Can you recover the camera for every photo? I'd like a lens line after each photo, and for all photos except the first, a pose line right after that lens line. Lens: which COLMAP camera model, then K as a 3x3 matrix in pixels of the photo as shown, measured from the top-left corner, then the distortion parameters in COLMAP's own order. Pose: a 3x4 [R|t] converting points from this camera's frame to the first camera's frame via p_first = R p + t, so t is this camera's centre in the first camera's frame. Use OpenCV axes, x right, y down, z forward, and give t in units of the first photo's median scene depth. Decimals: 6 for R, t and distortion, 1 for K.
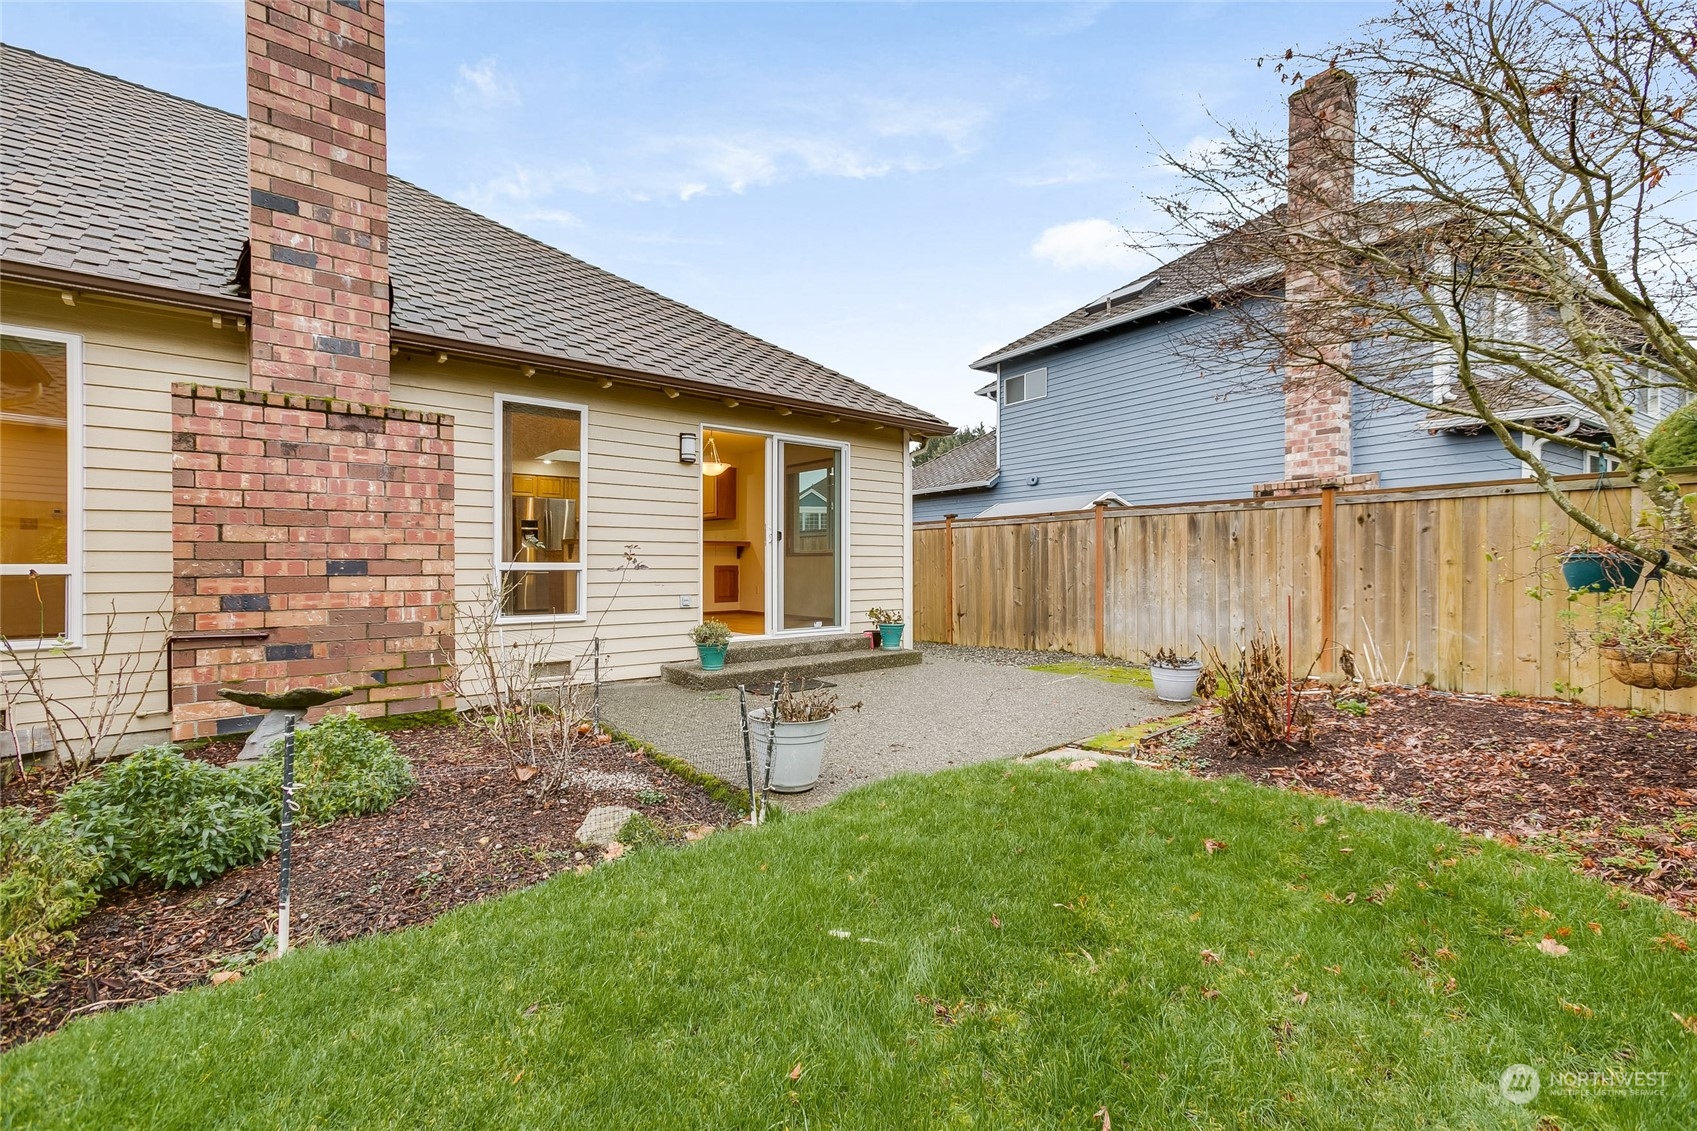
lens RADIAL K [[755.0, 0, 850.9], [0, 755.0, 563.6], [0, 0, 1]] dist [-0.000698, 0.003219]
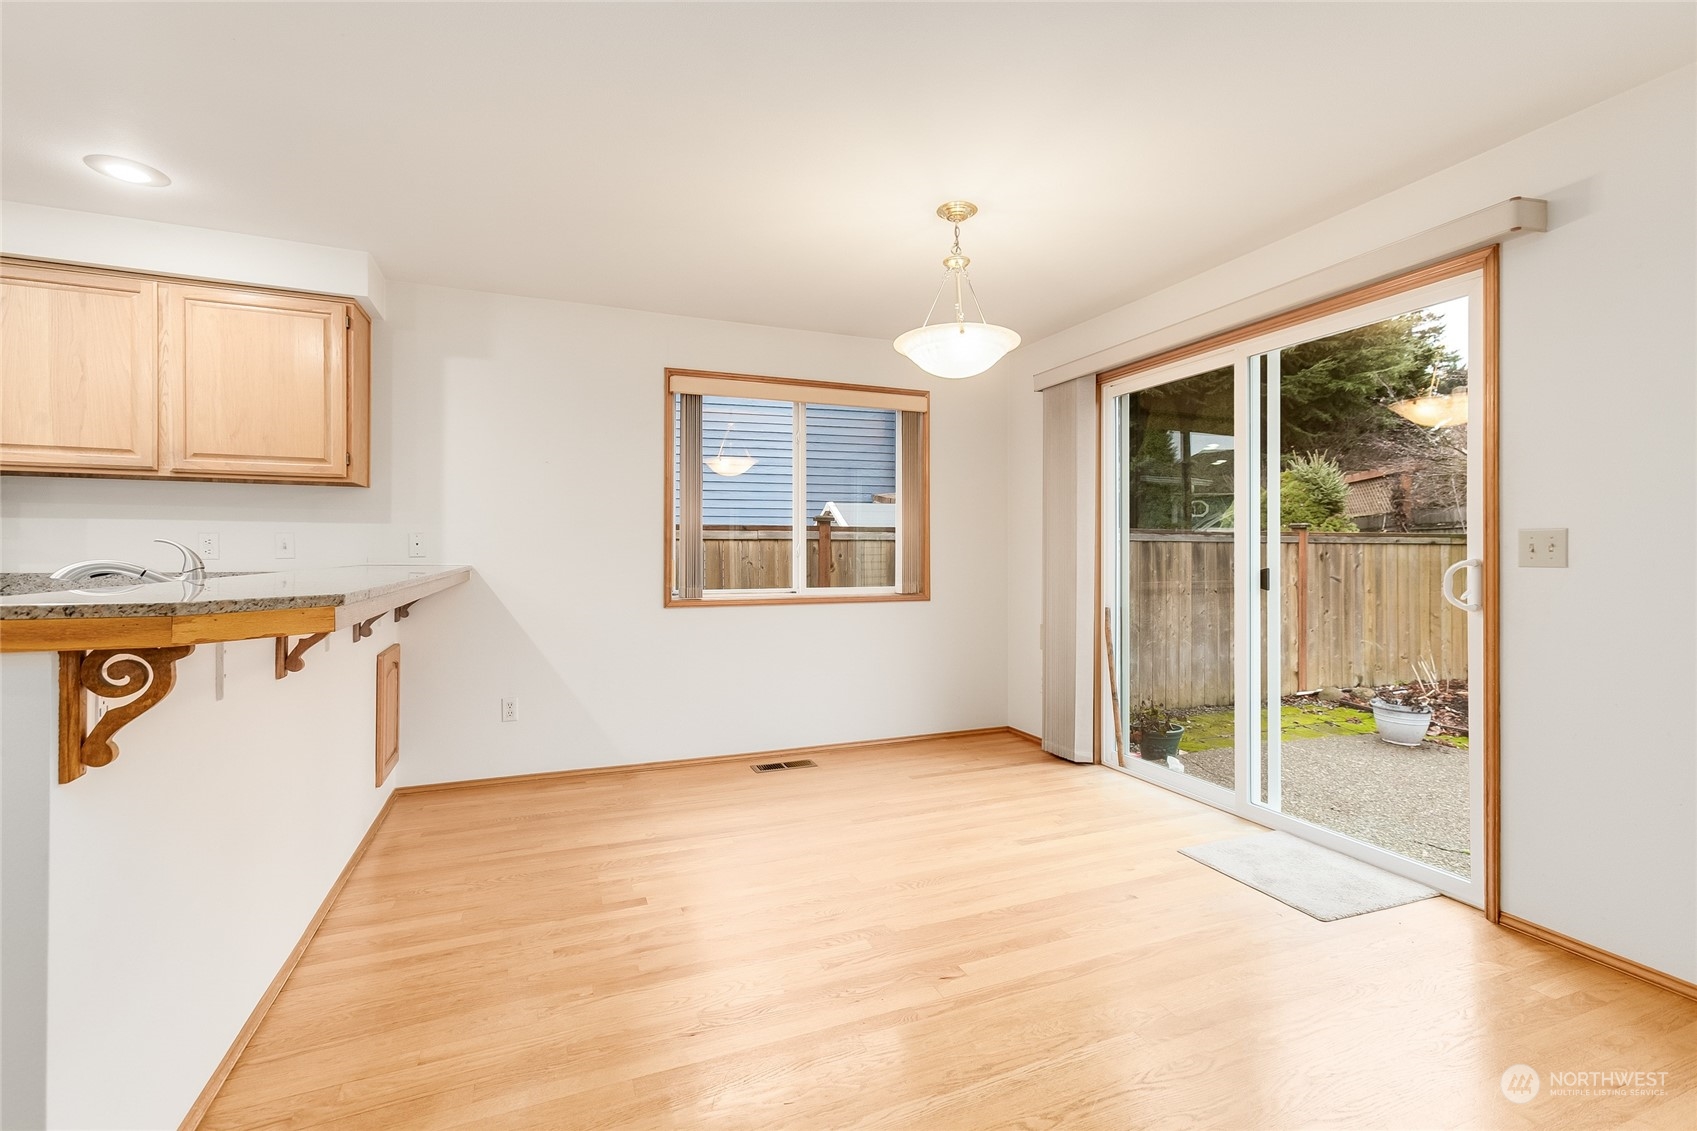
lens RADIAL K [[755.0, 0, 853.2], [0, 755.0, 548.2], [0, 0, 1]] dist [-0.000698, 0.003219]
pose [[0.292362, 0.009031, 0.956265, -0.701703], [-0.000783, 0.999957, -0.009204, -0.059832], [-0.956307, 0.001942, 0.292357, 1.362131]]
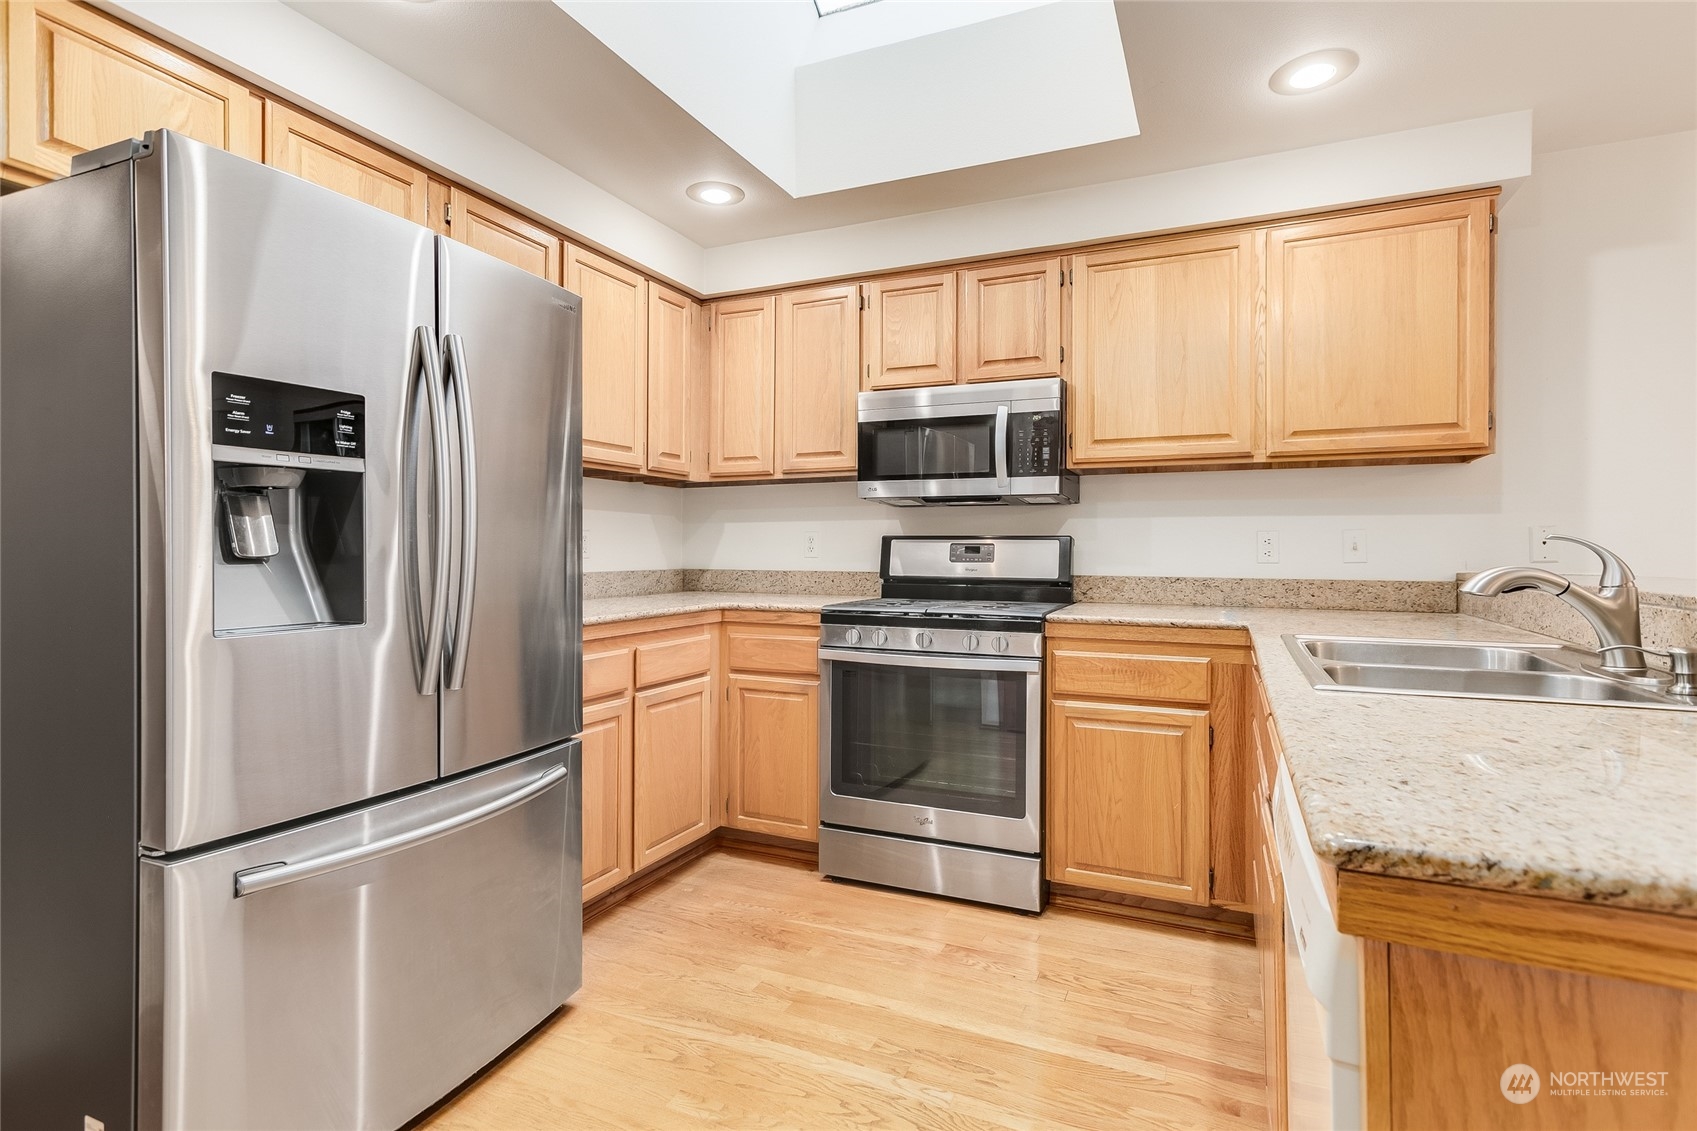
lens RADIAL K [[841.5, 0, 844.8], [0, 841.5, 551.2], [0, 0, 1]] dist [0.003456, 0.002698]
pose [[0.897138, 0.005546, 0.441715, -0.760180], [-0.004902, 0.999985, -0.002600, -0.060531], [-0.441723, 0.000167, 0.897151, 1.605348]]
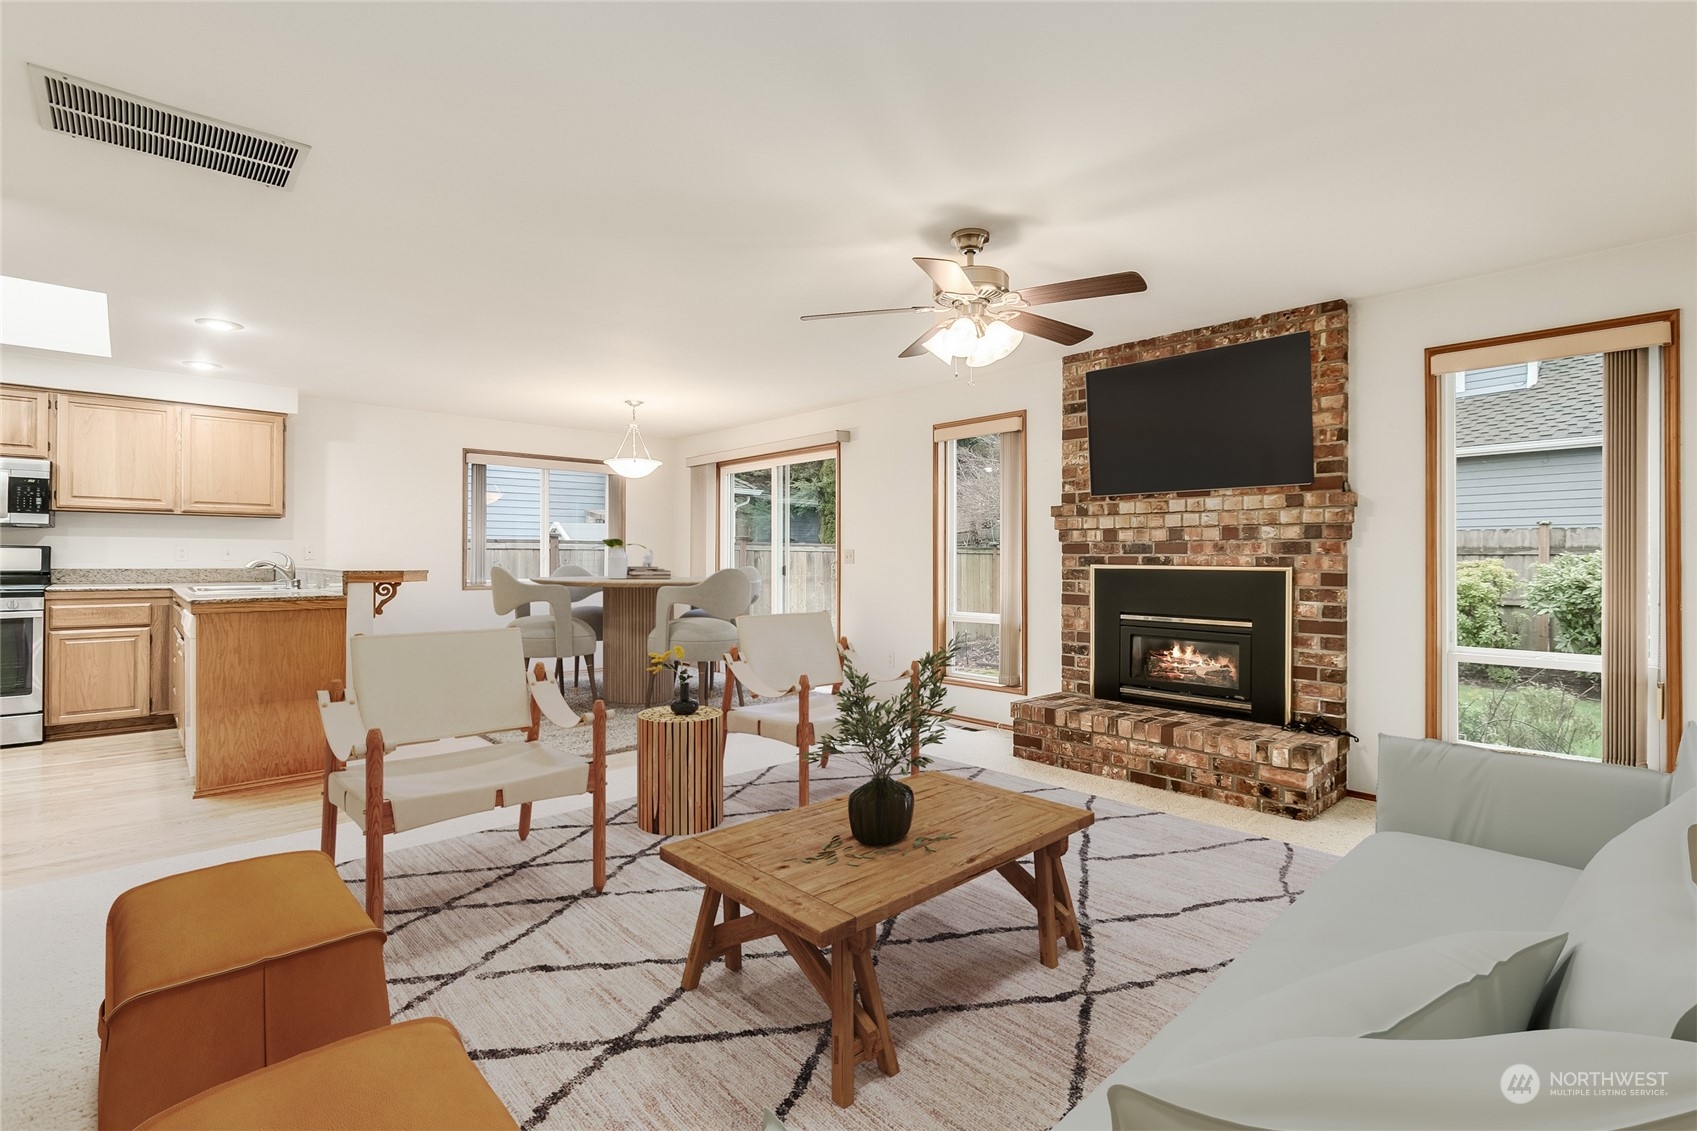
lens RADIAL K [[774.6, 0, 833.9], [0, 774.6, 556.2], [0, 0, 1]] dist [0.001383, 0.001184]
pose [[-0.046701, 0.006748, 0.998886, -1.252583], [-0.002251, 0.999974, -0.006860, -0.057502], [-0.998906, -0.002569, -0.046684, 1.226402]]
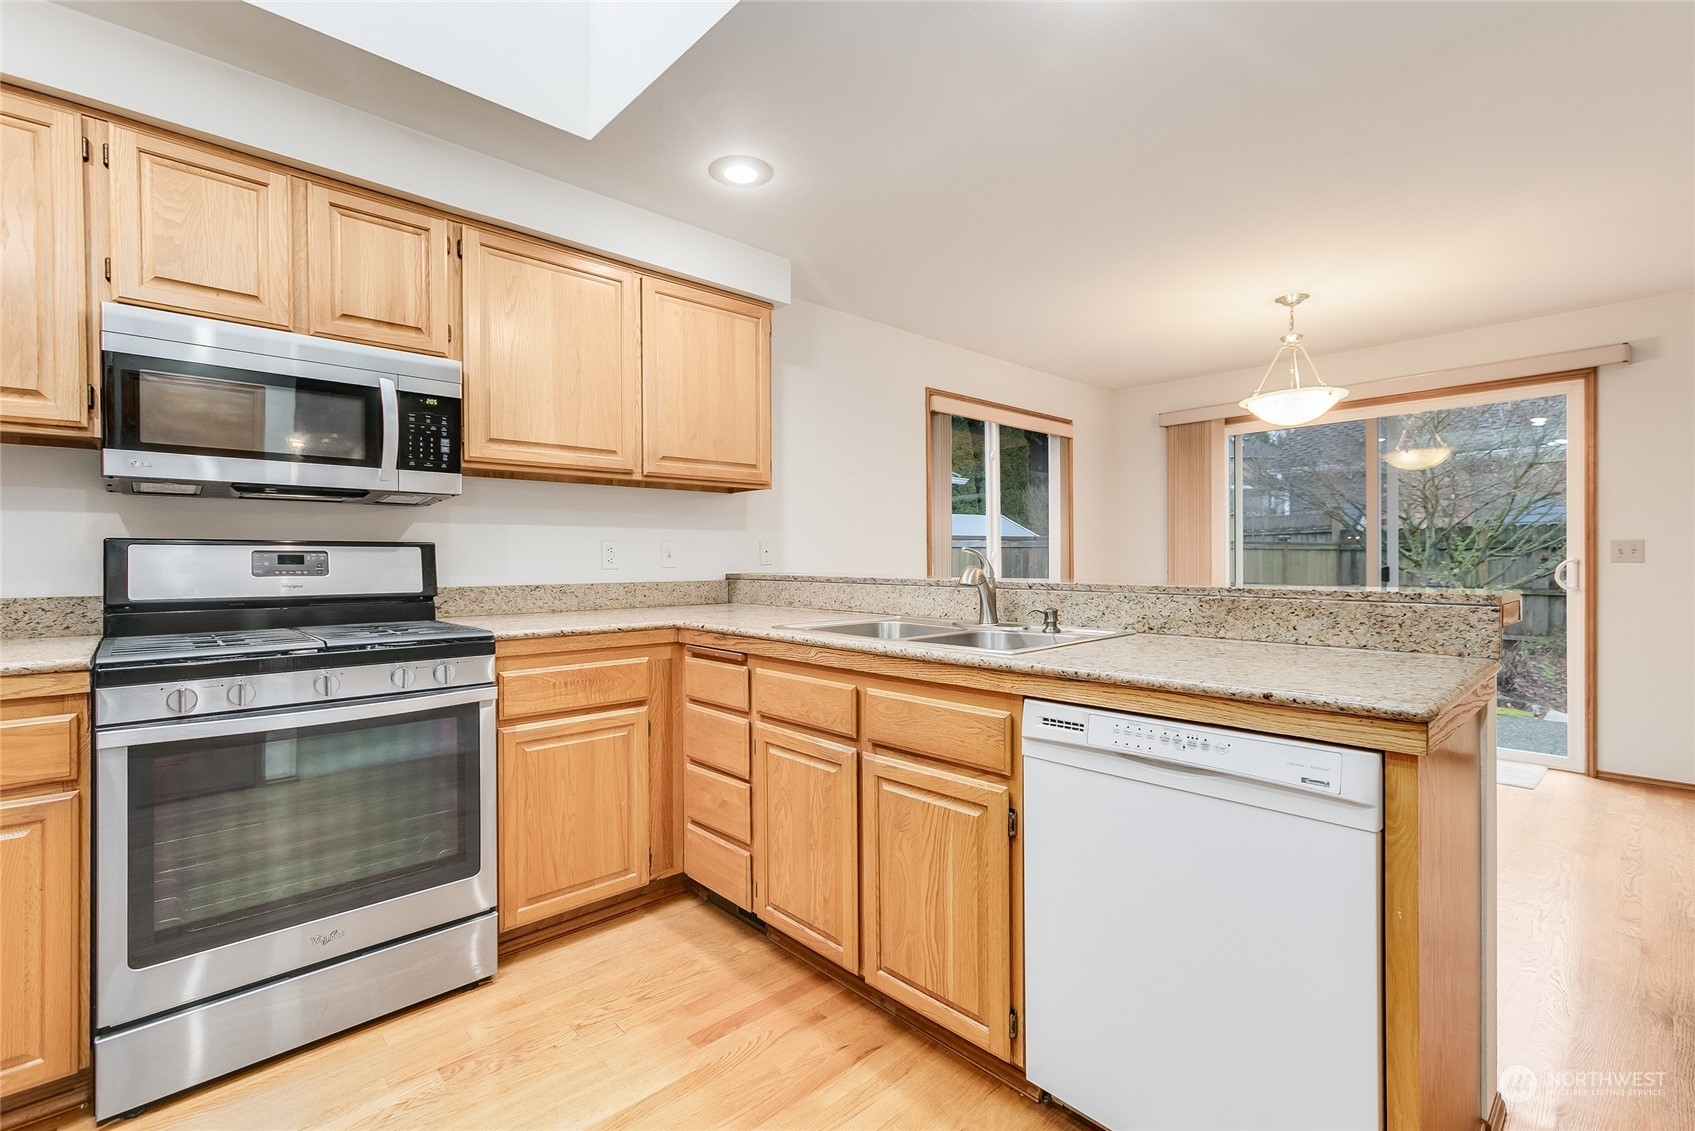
lens RADIAL K [[754.1, 0, 863.7], [0, 754.1, 563.7], [0, 0, 1]] dist [-0.000698, 0.003219]
pose [[-0.069885, -0.005723, 0.997539, -0.822122], [0.006200, 0.999962, 0.006171, -0.061679], [-0.997536, 0.006616, -0.069847, 1.793887]]
